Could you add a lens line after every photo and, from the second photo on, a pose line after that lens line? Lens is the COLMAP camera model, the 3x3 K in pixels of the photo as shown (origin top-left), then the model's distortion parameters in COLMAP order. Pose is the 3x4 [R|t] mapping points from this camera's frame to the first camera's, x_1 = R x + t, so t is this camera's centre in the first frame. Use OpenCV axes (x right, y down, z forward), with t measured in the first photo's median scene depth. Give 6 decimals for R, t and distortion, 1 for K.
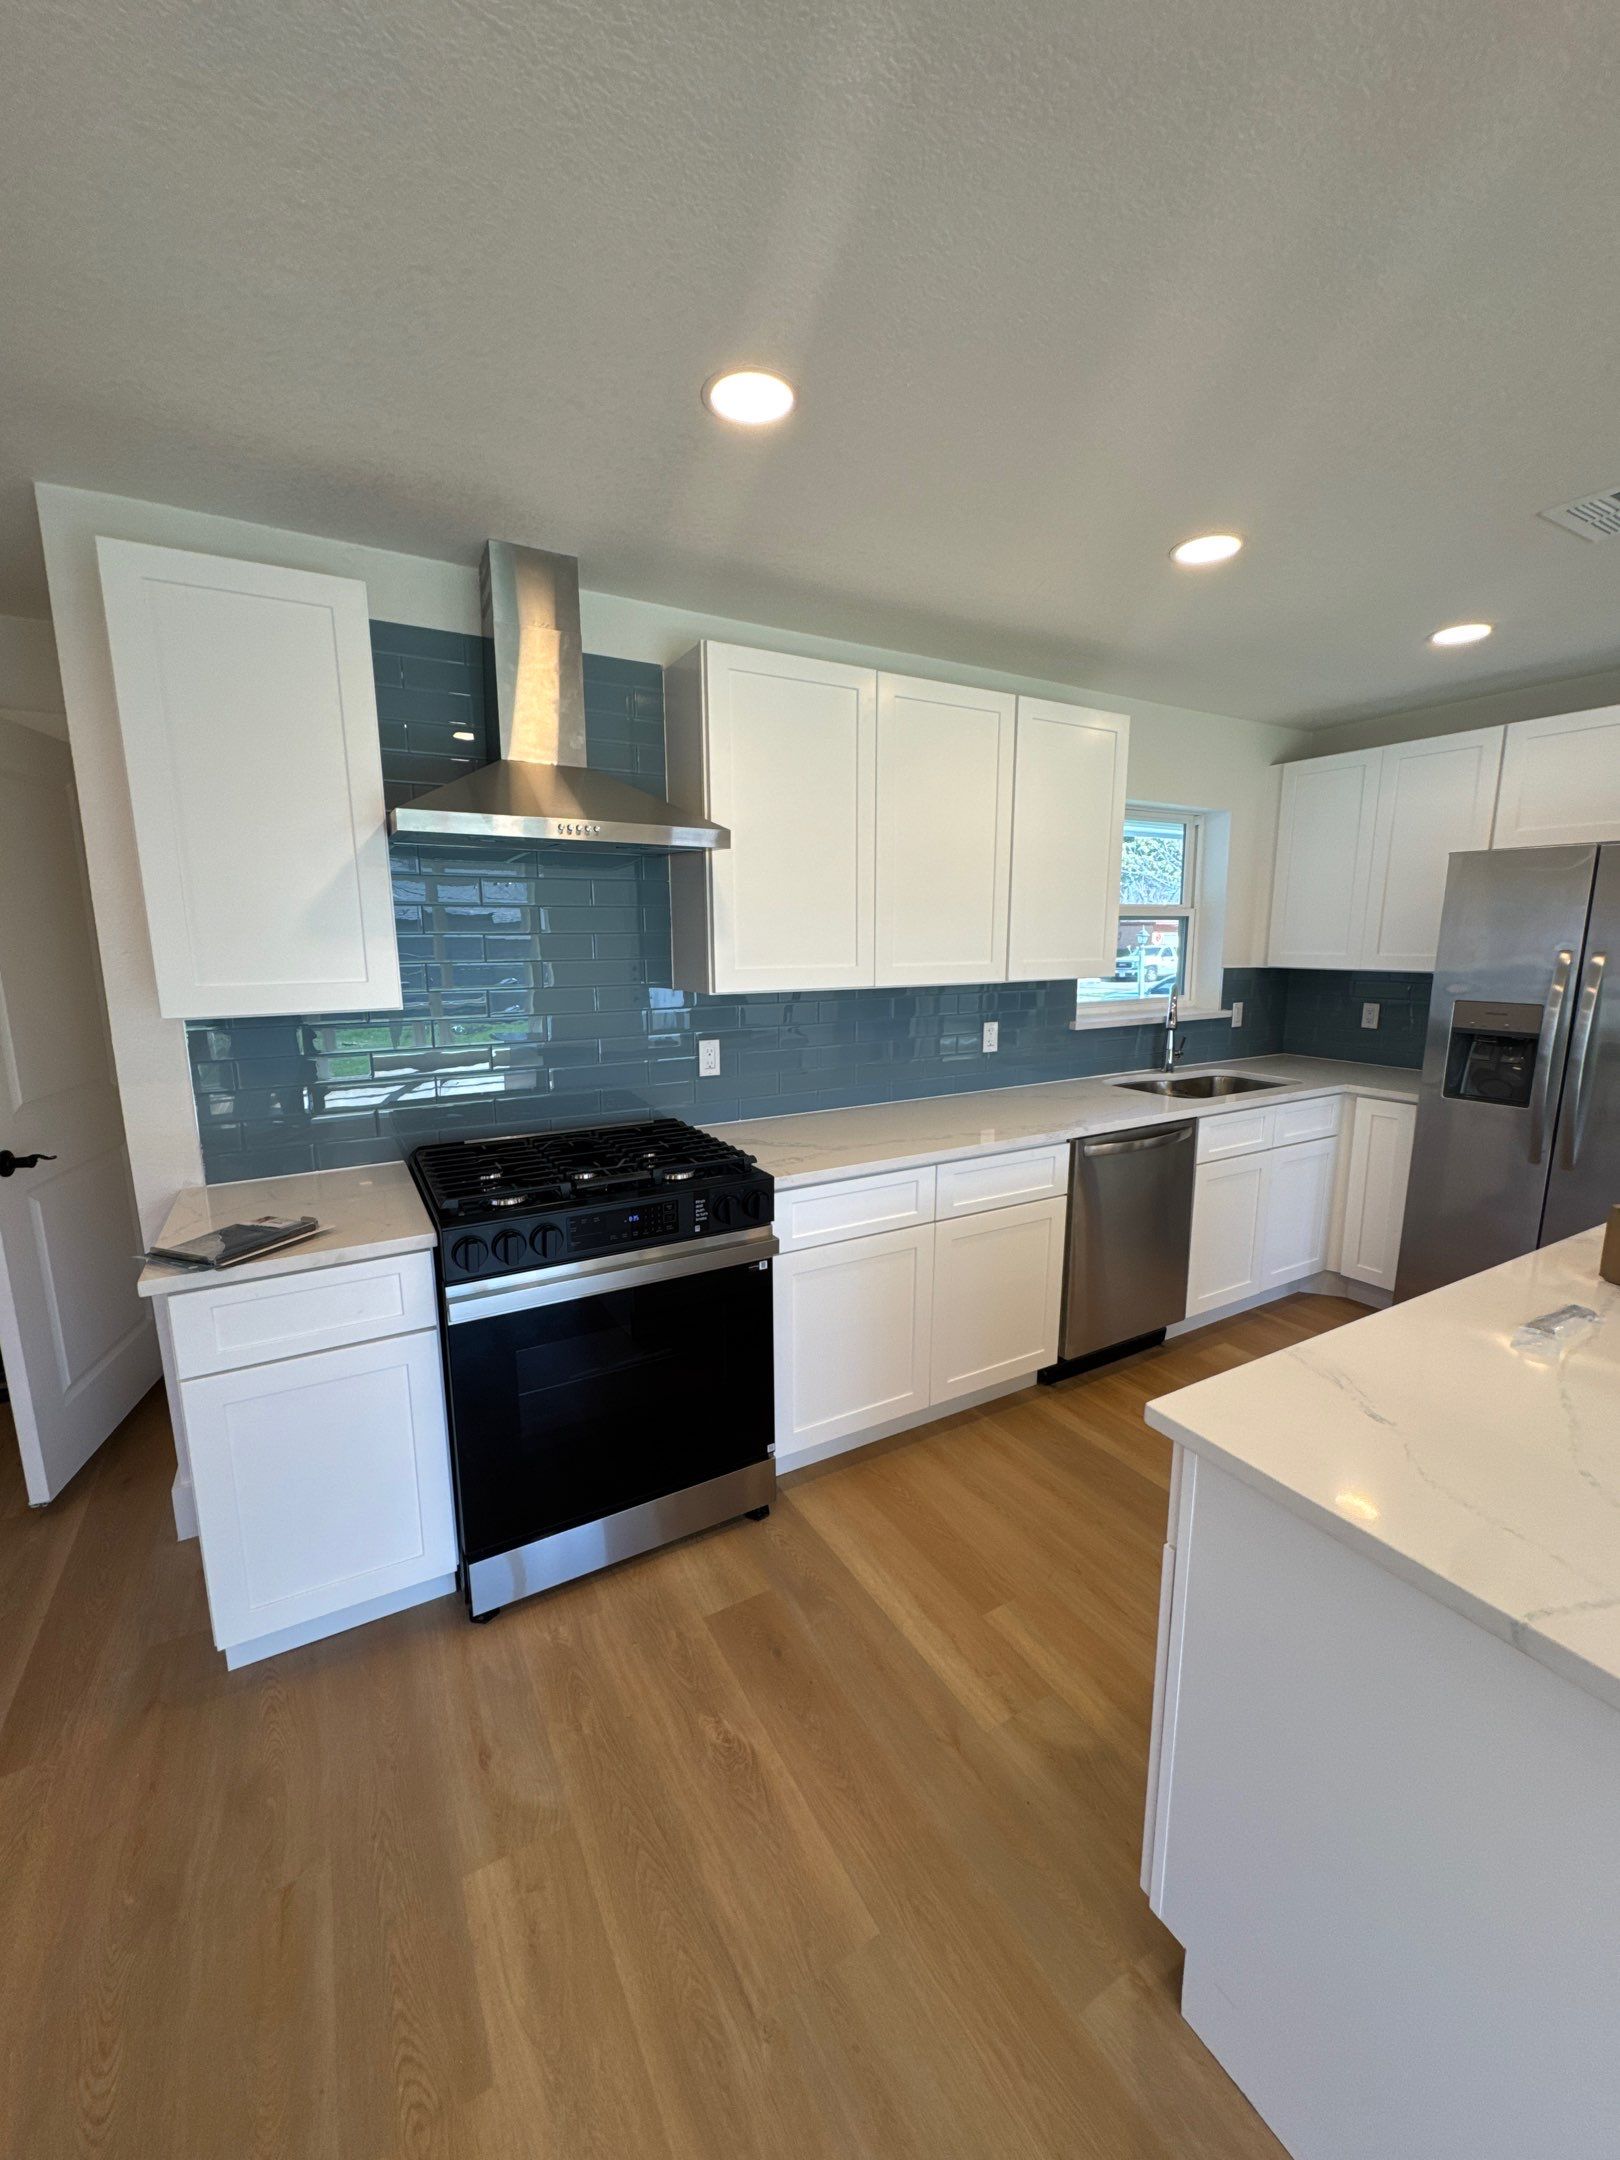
lens RADIAL K [[859.1, 0, 807.6], [0, 859.1, 1083.6], [0, 0, 1]] dist [-0.001804, -0.000259]
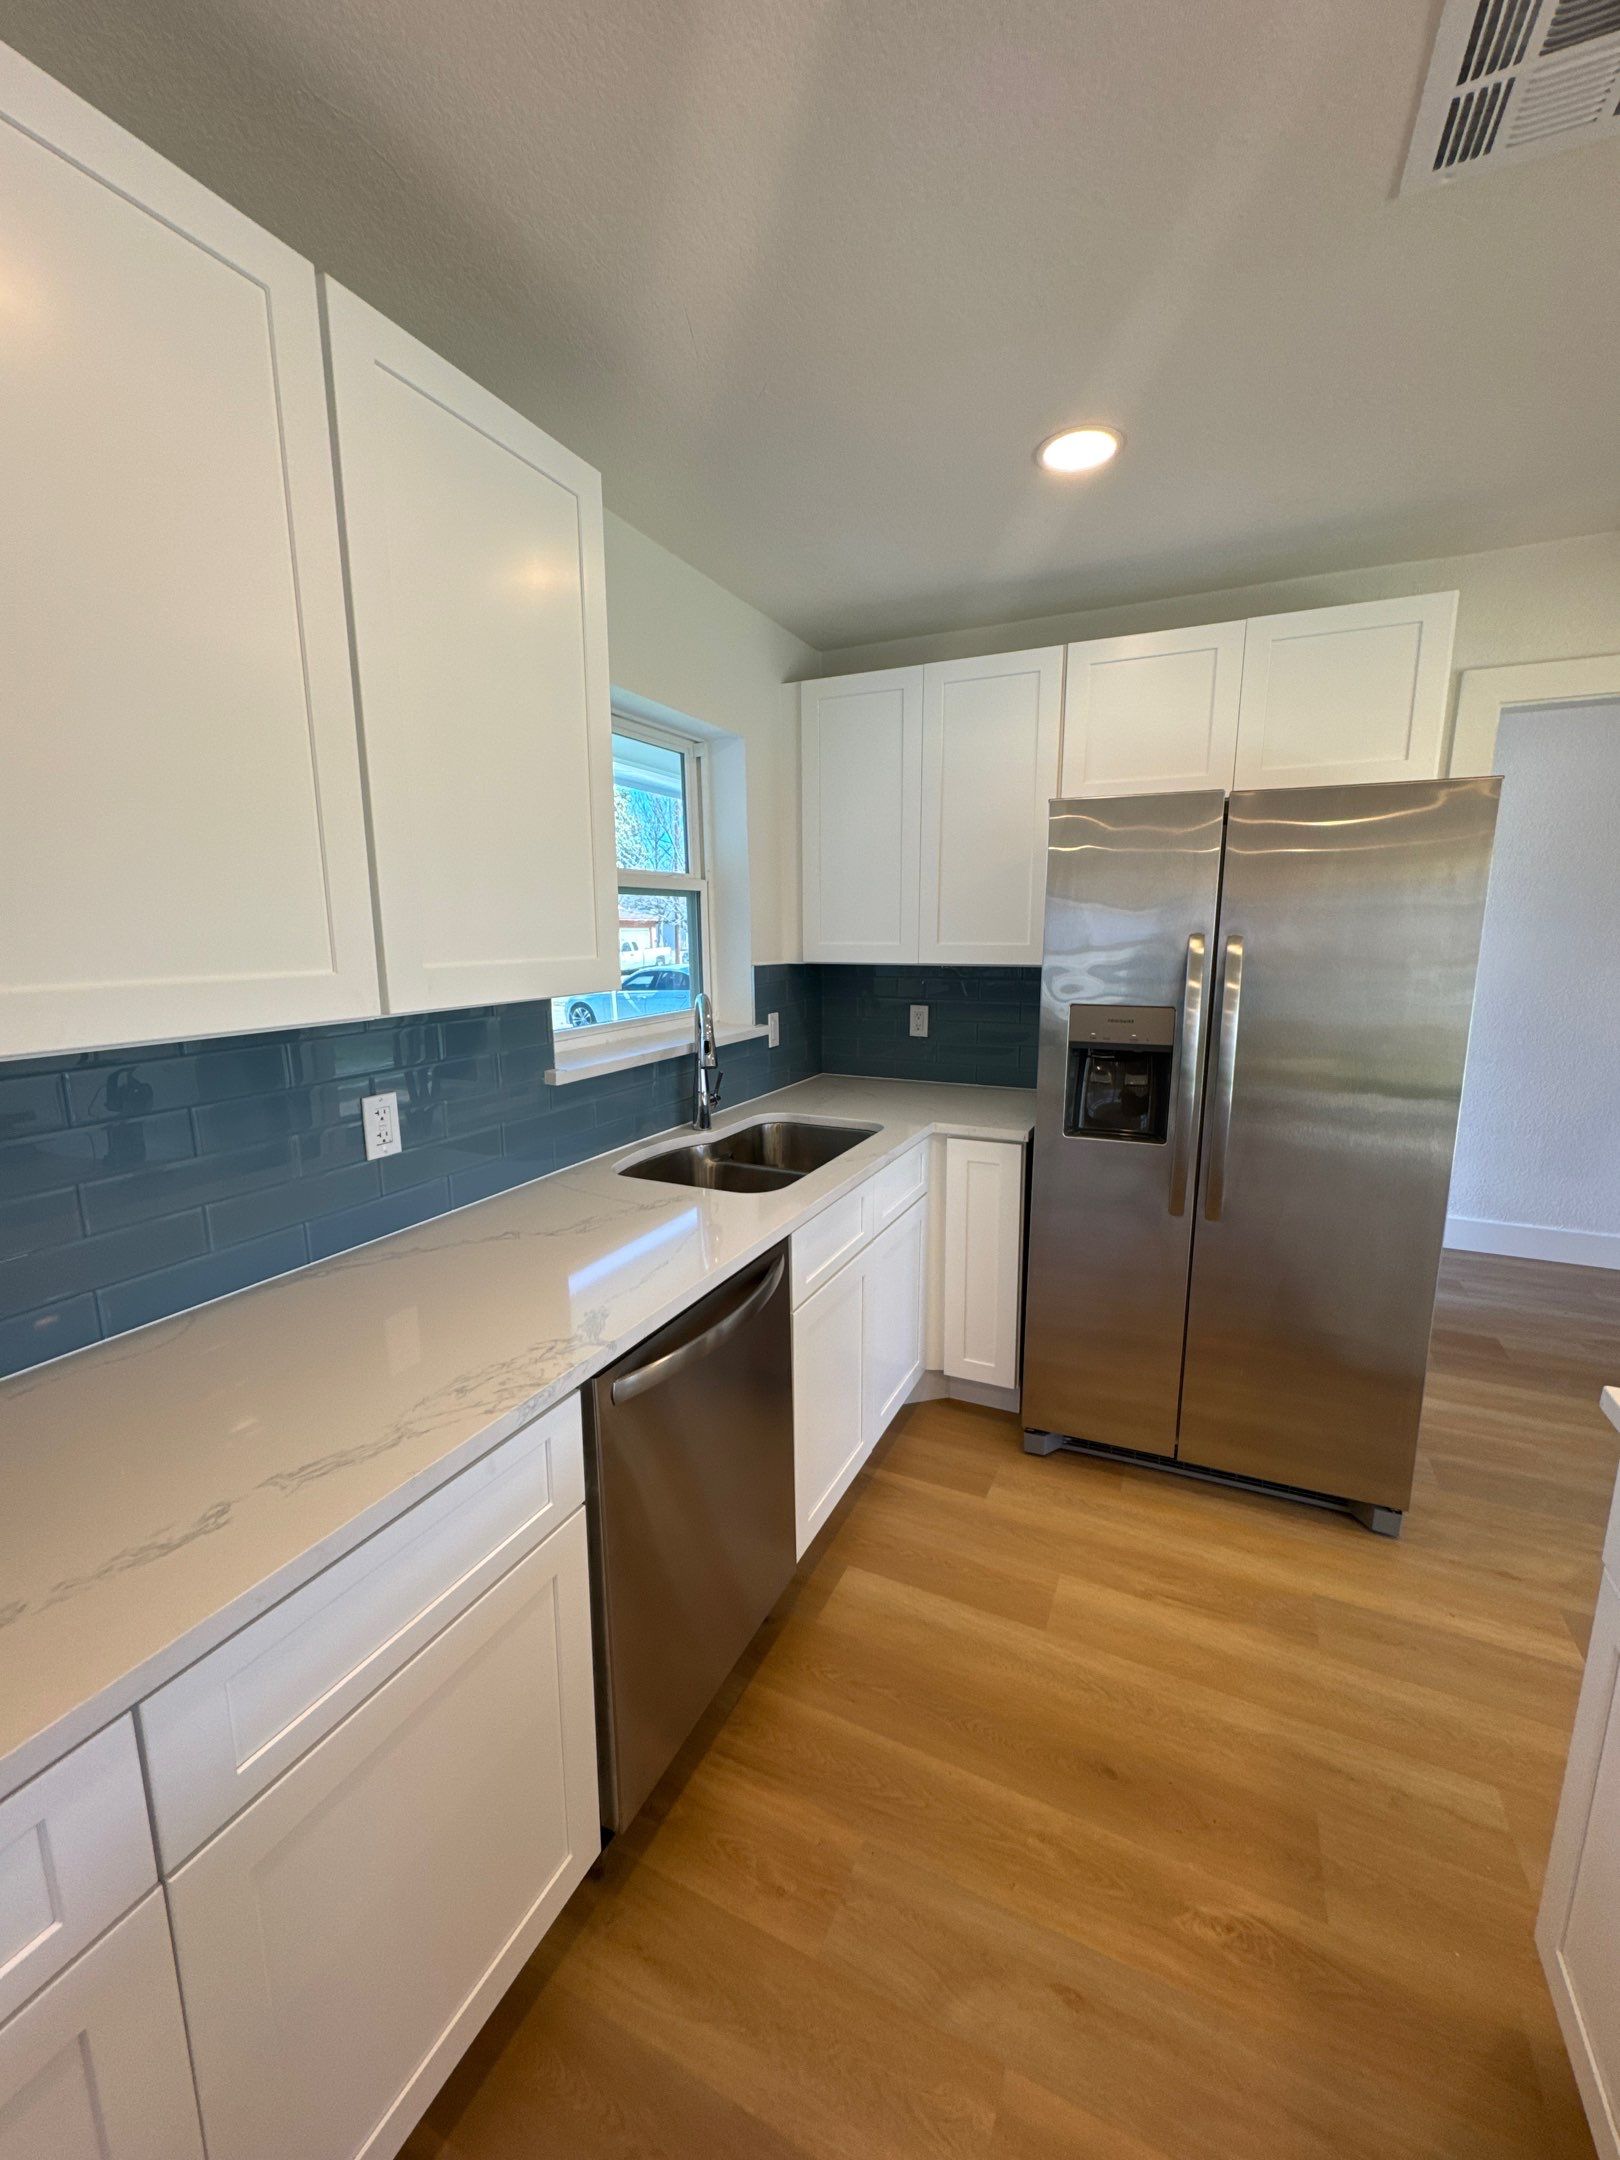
lens RADIAL K [[859.1, 0, 812.5], [0, 859.1, 1081.4], [0, 0, 1]] dist [-0.001804, -0.000259]
pose [[0.821762, -0.100318, 0.560931, 0.136609], [0.098676, 0.994562, 0.033309, -0.067026], [-0.561223, 0.027979, 0.827192, 0.447444]]
